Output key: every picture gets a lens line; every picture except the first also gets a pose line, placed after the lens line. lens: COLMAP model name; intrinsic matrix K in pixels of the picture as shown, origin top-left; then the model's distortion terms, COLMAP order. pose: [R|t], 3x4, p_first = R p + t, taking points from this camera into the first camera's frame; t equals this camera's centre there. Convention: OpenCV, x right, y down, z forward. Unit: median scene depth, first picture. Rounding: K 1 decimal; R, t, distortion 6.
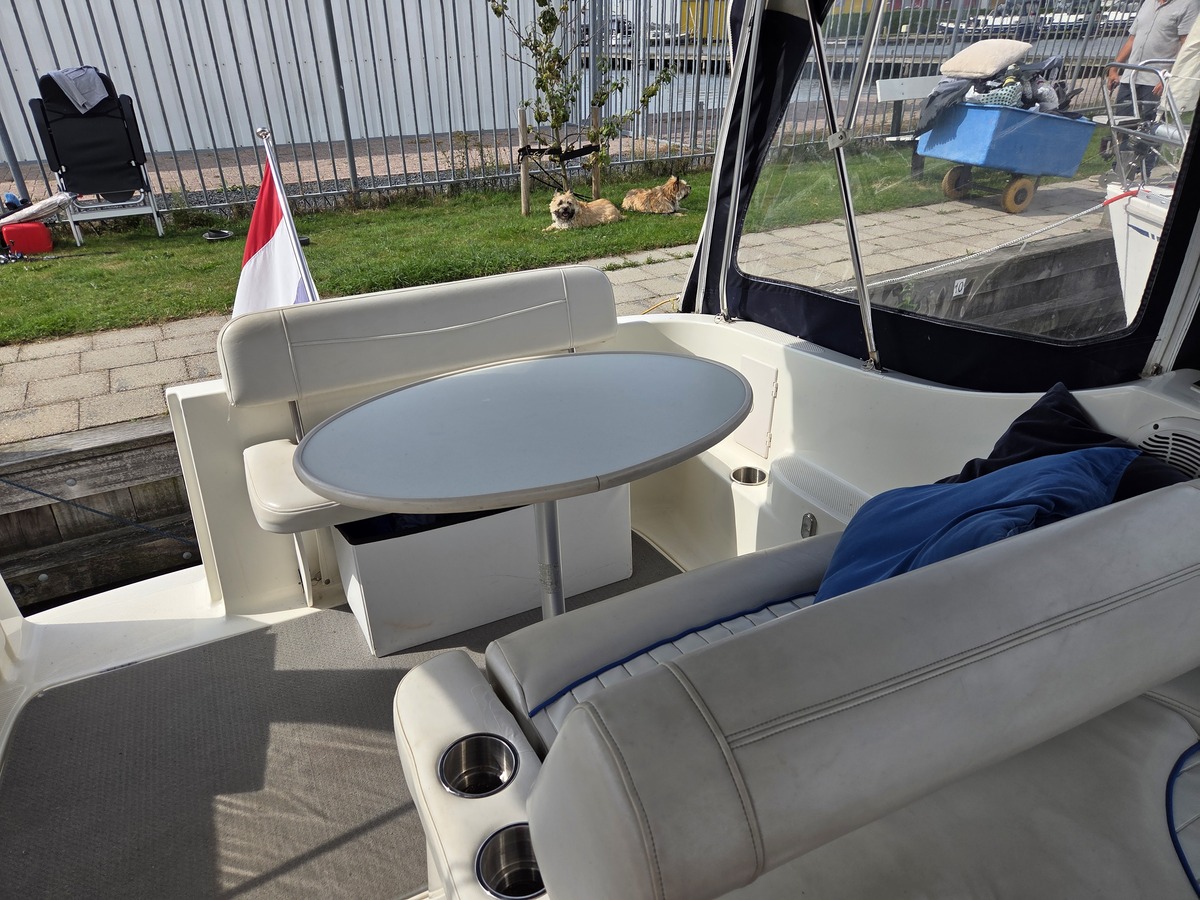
lens RADIAL K [[795.6, 0, 600.0], [0, 795.6, 450.0], [0, 0, 1]] dist [0.055430, -0.051279]
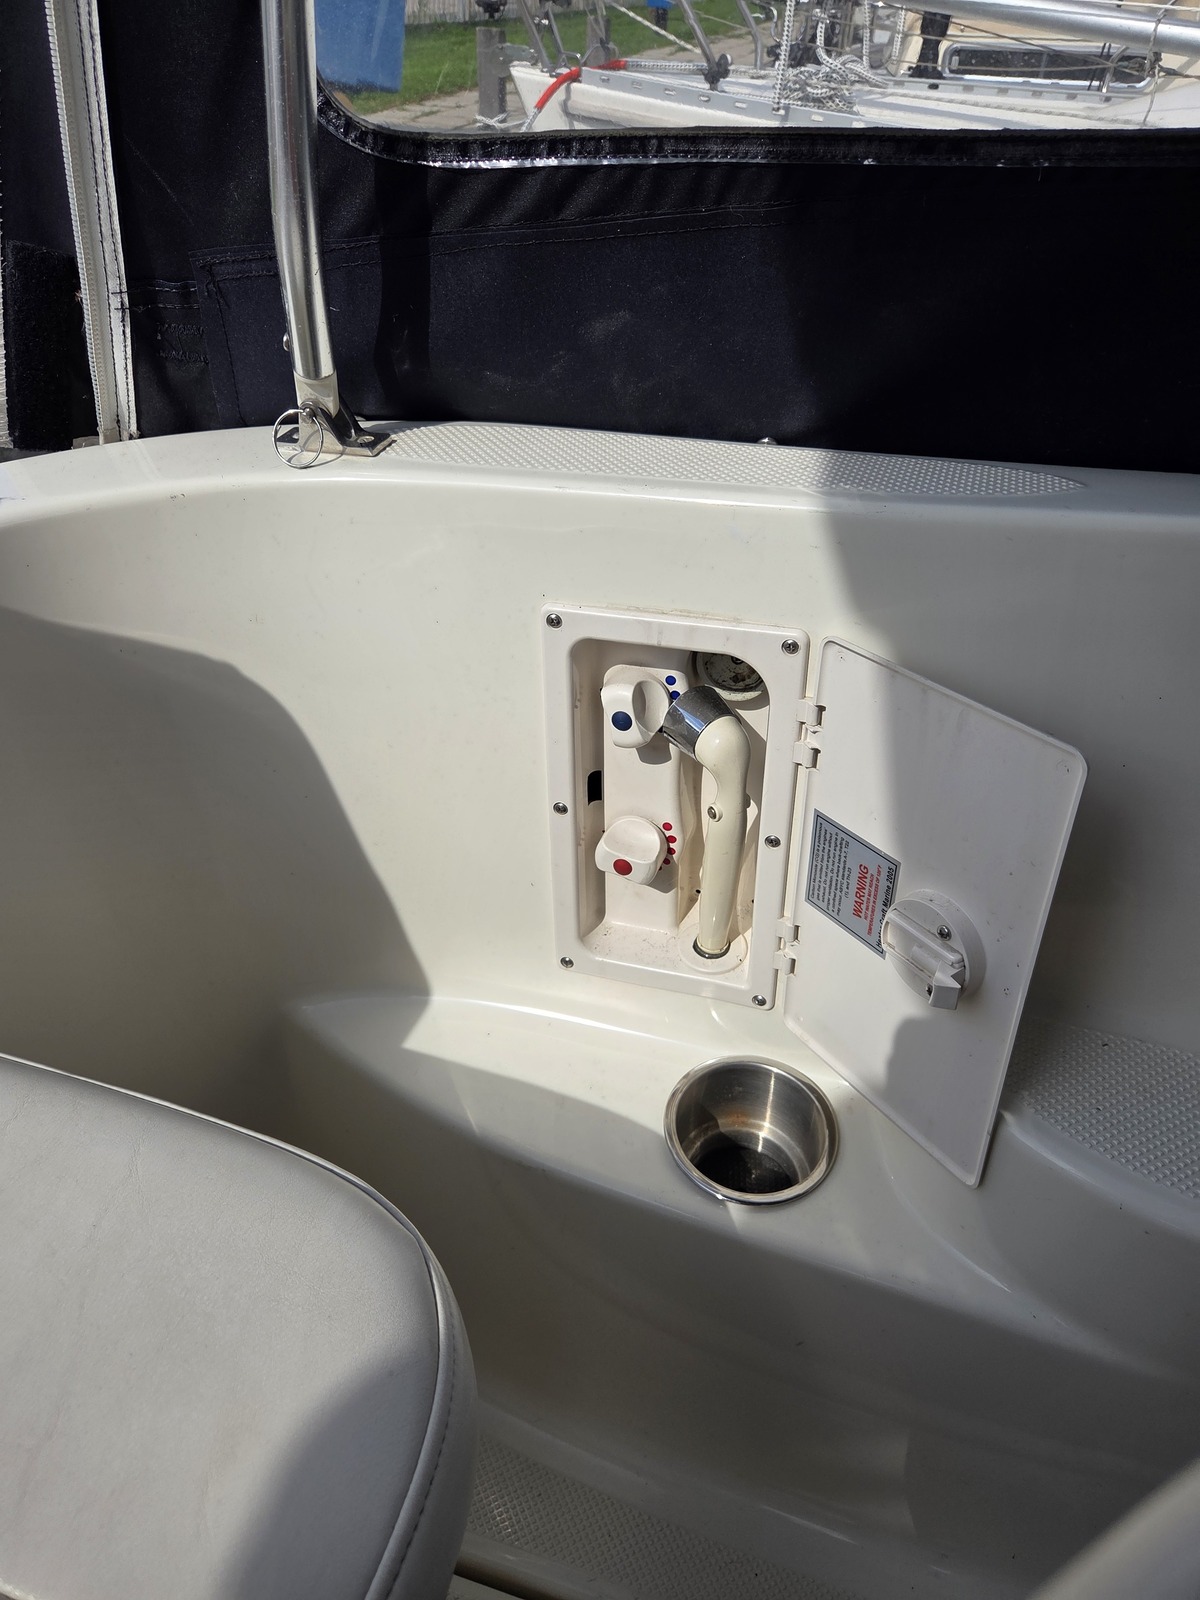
lens RADIAL K [[1060.8, 0, 606.1], [0, 1060.8, 805.3], [0, 0, 1]] dist [0.055430, -0.051279]
pose [[0.686566, -0.411768, 0.599227, 0.015893], [0.291409, 0.910920, 0.292071, -0.140960], [-0.666114, -0.025906, 0.745400, 0.778735]]
